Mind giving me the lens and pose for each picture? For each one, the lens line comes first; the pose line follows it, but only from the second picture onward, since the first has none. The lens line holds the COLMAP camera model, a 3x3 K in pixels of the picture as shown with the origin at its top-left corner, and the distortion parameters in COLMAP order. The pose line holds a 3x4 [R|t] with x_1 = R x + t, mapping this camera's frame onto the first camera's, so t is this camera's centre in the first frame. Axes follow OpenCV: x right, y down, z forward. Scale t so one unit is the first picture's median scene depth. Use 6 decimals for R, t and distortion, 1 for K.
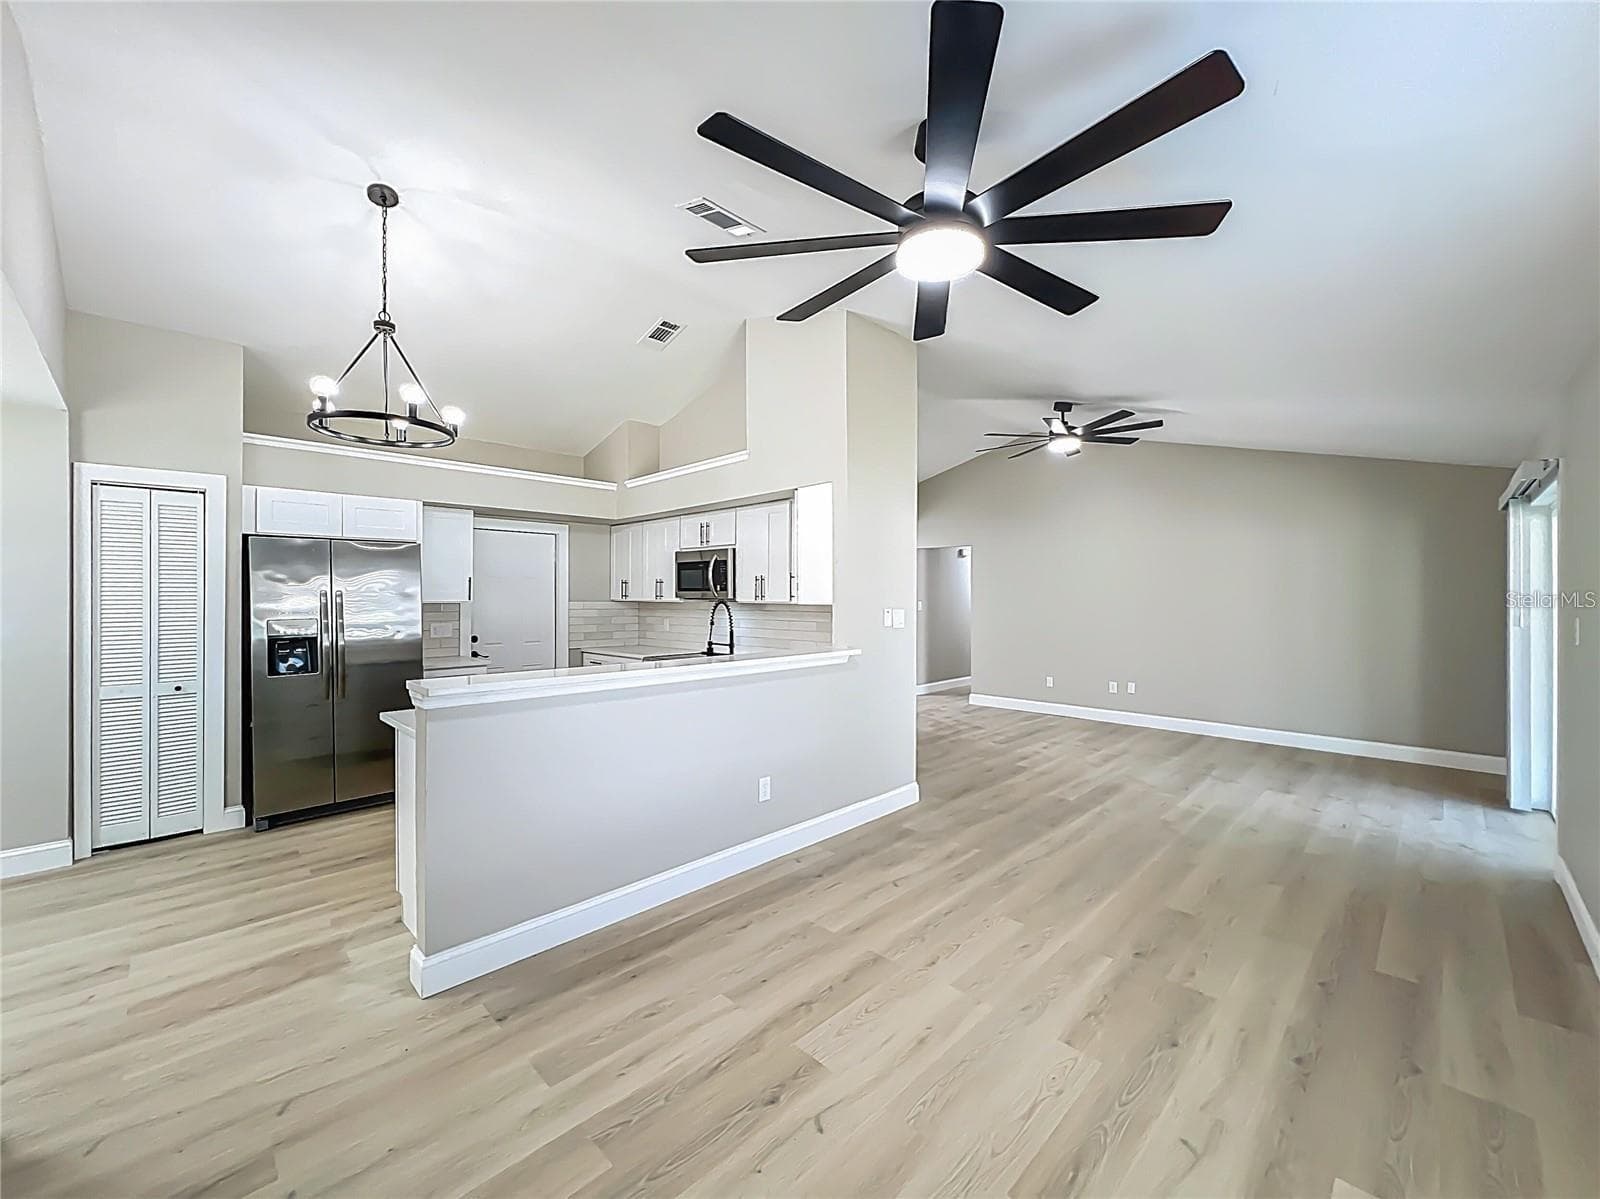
lens RADIAL K [[643.5, 0, 800.4], [0, 643.5, 593.9], [0, 0, 1]] dist [-0.003974, 0.000543]
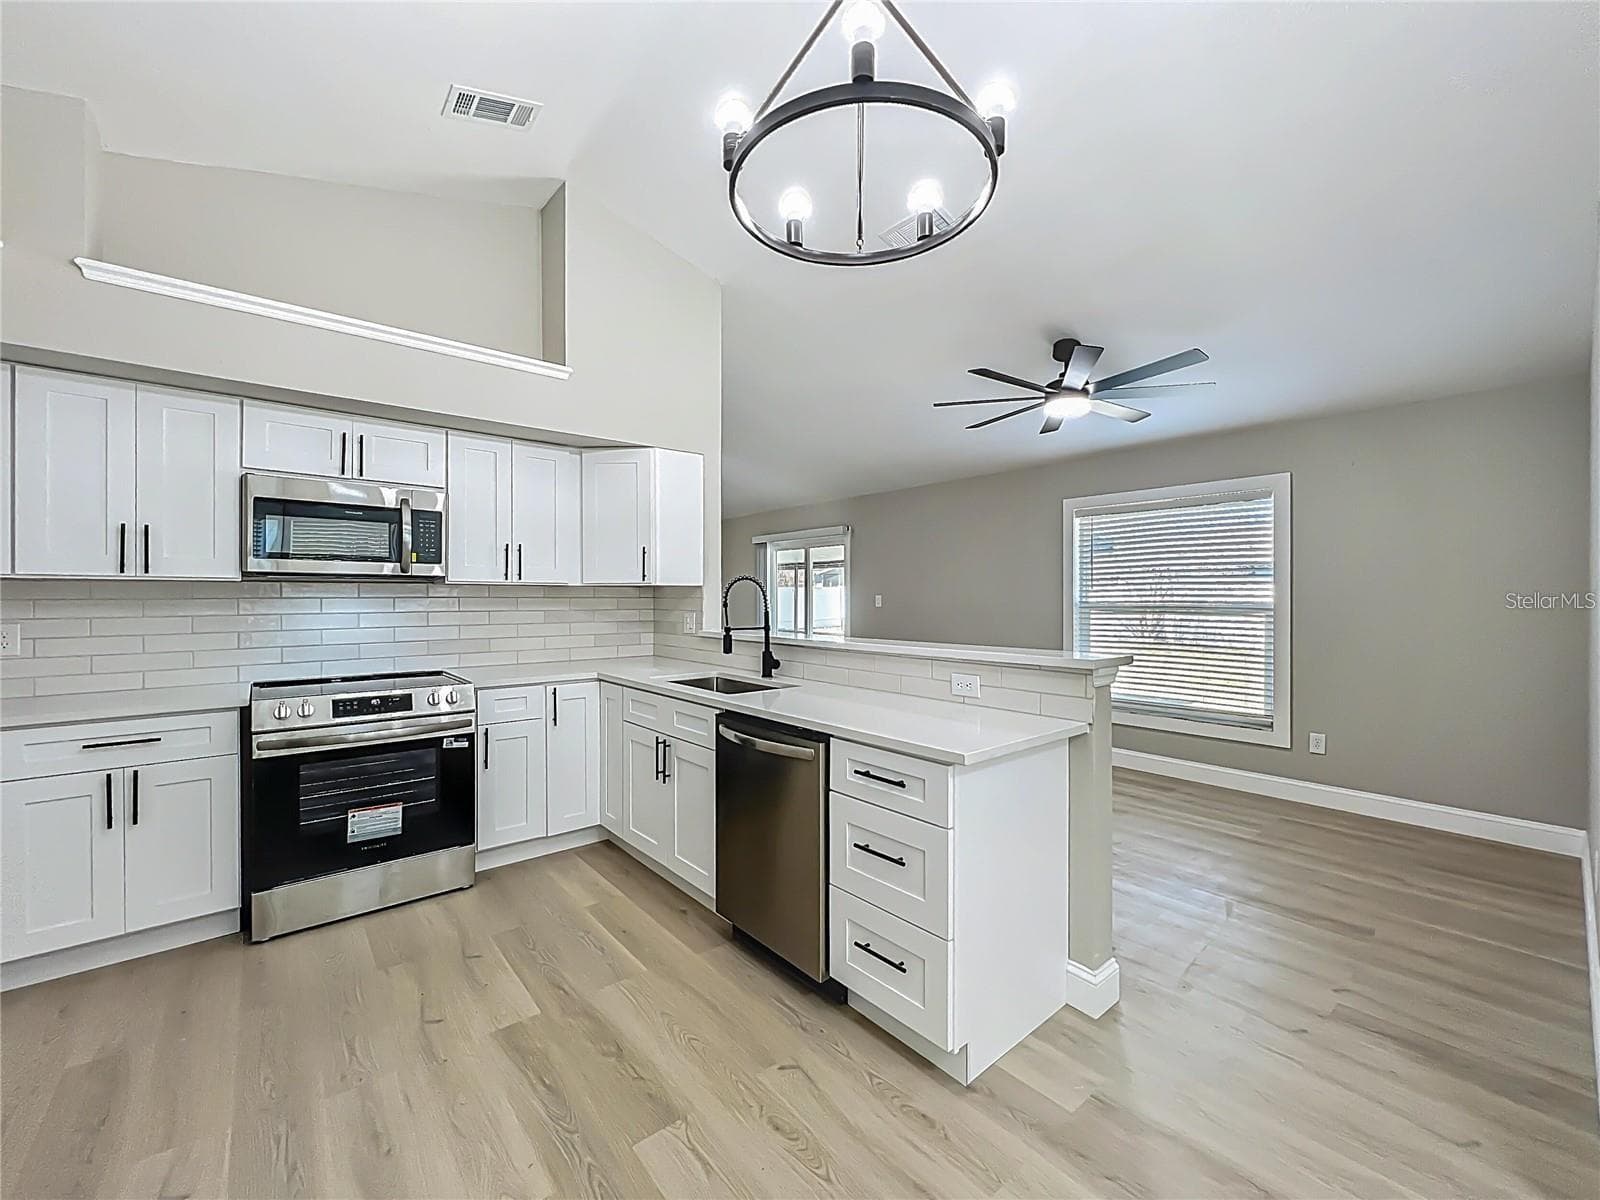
lens RADIAL K [[643.5, 0, 793.7], [0, 643.5, 599.0], [0, 0, 1]] dist [-0.003974, 0.000543]
pose [[0.092520, -0.000656, 0.995711, -0.949642], [-0.002865, 0.999995, 0.000925, 0.037337], [-0.995707, -0.002938, 0.092518, 0.848684]]
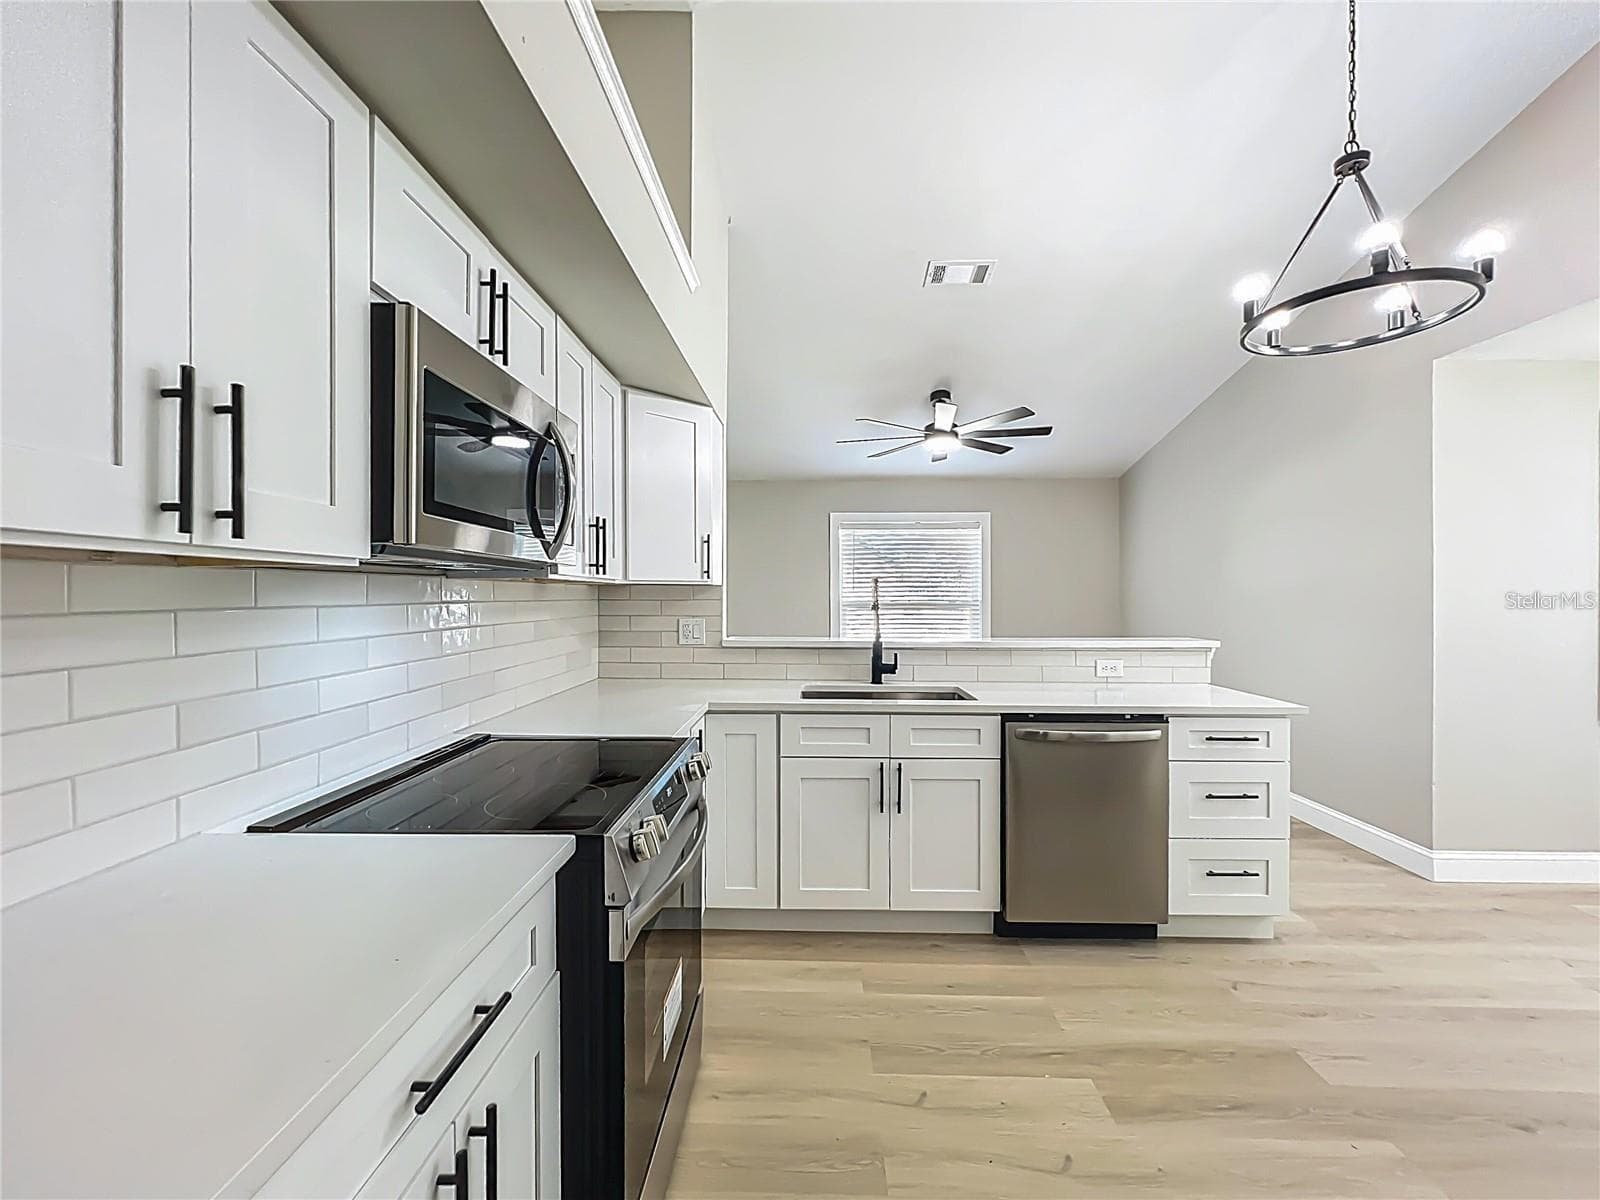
lens RADIAL K [[643.5, 0, 796.5], [0, 643.5, 592.0], [0, 0, 1]] dist [-0.003974, 0.000543]
pose [[-0.680333, 0.003253, 0.732896, -0.630626], [-0.002233, 0.999976, -0.006512, 0.031575], [-0.732900, -0.006067, -0.680310, 1.593437]]
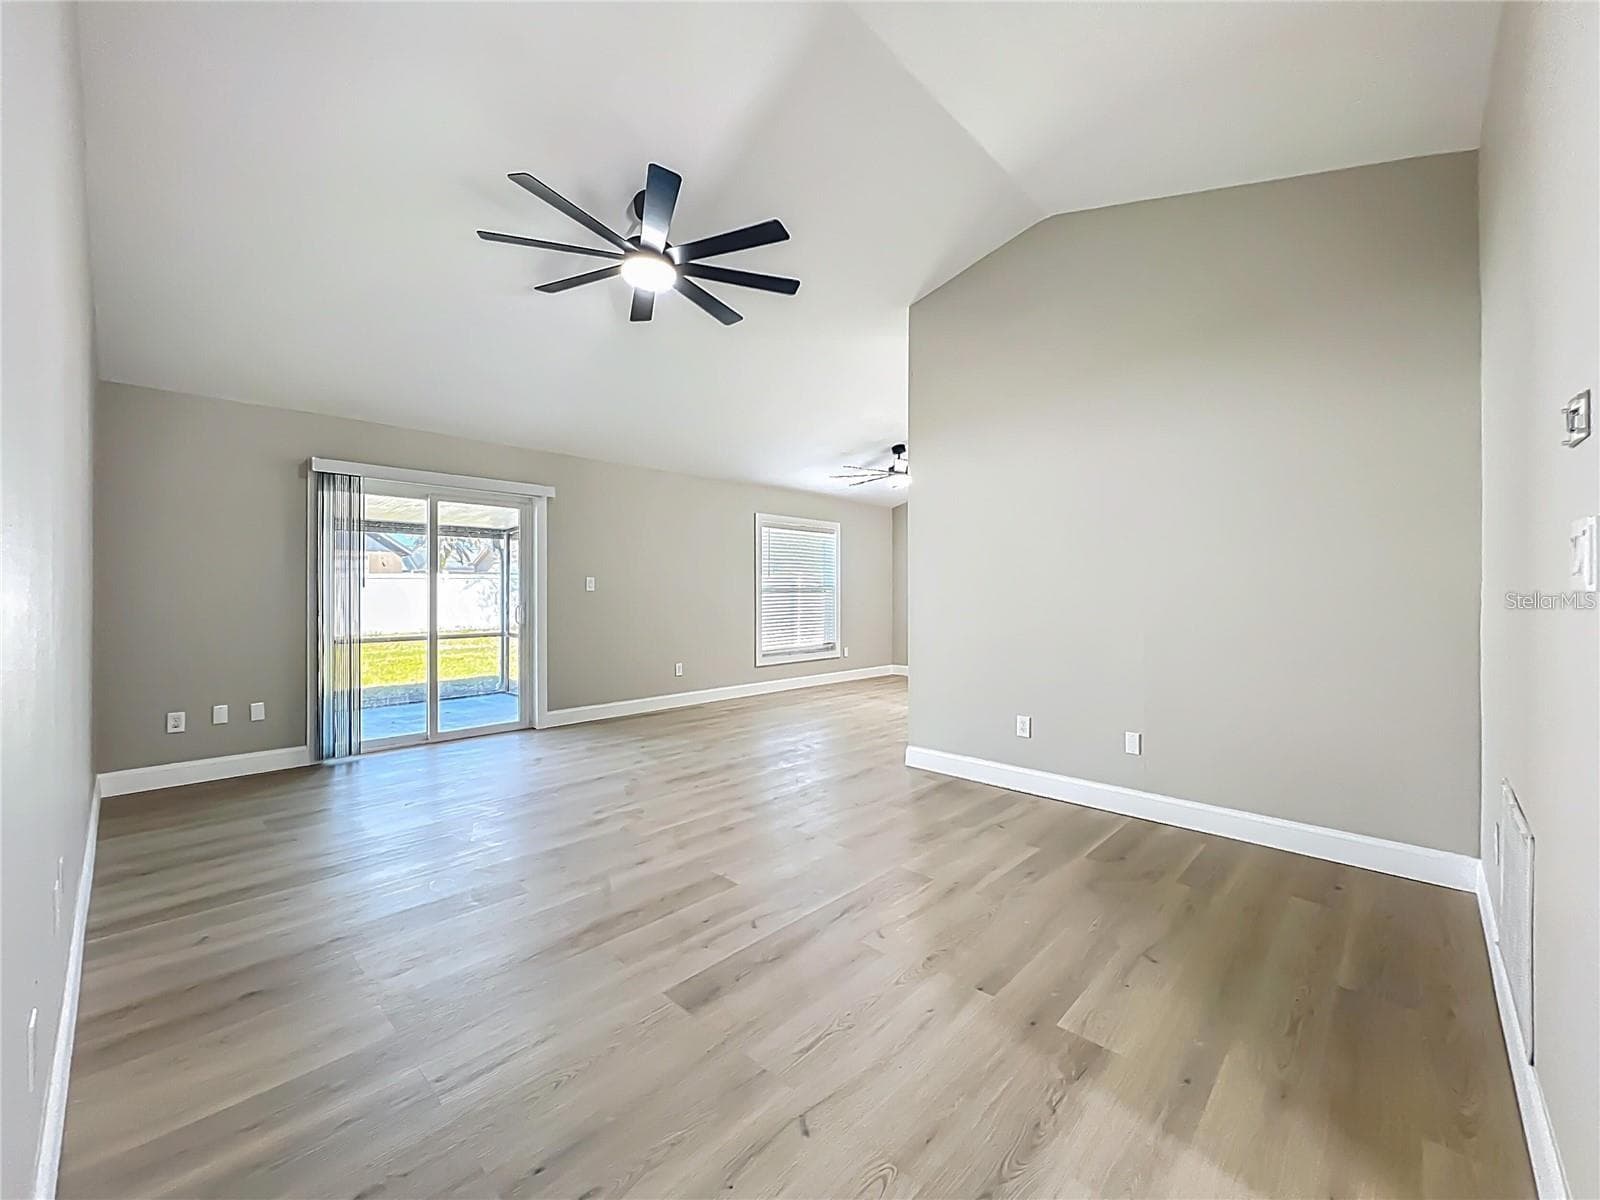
lens RADIAL K [[643.5, 0, 799.2], [0, 643.5, 592.6], [0, 0, 1]] dist [-0.003974, 0.000543]
pose [[-0.999786, -0.000698, -0.020683, 0.447642], [-0.000705, 1.000000, 0.000344, 0.064573], [0.020683, 0.000359, -0.999786, 2.407318]]
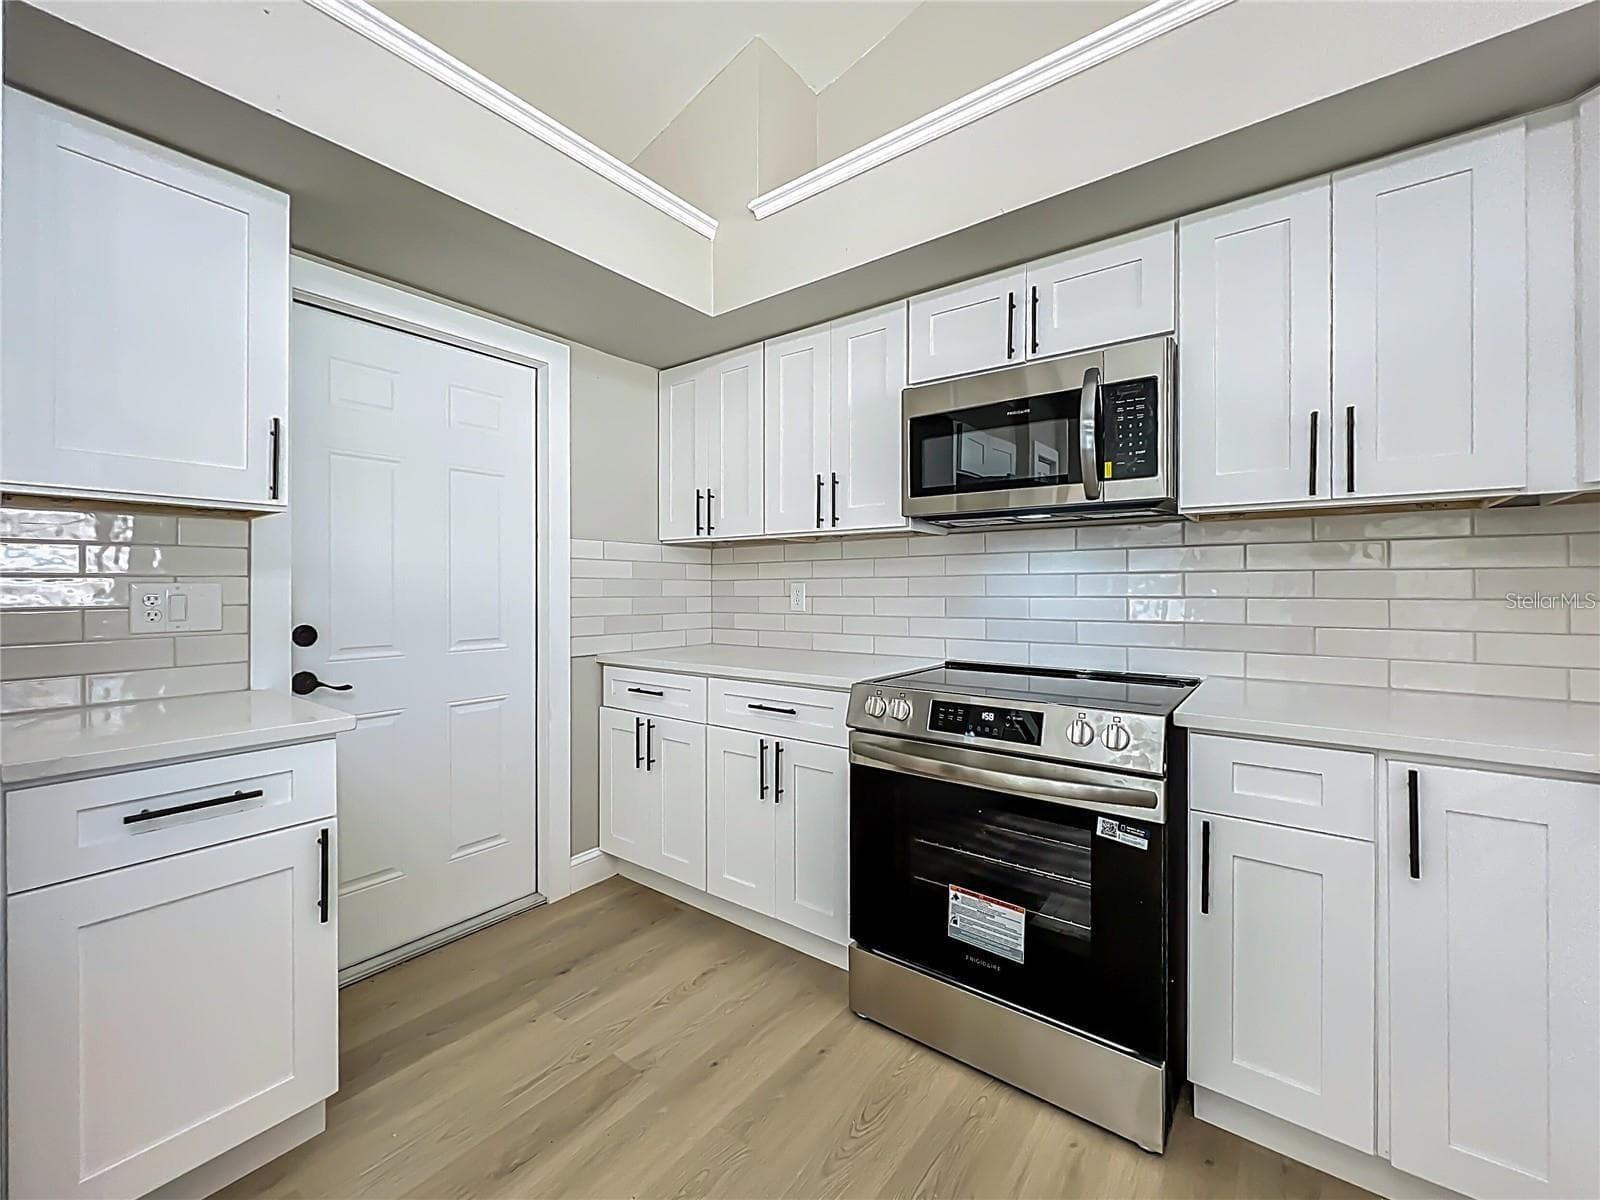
lens RADIAL K [[643.5, 0, 802.1], [0, 643.5, 588.8], [0, 0, 1]] dist [-0.003974, 0.000543]
pose [[0.990828, -0.000315, 0.135129, -0.457631], [-0.000535, 0.999980, 0.006254, 0.068555], [-0.135128, -0.006269, 0.990808, 0.980774]]
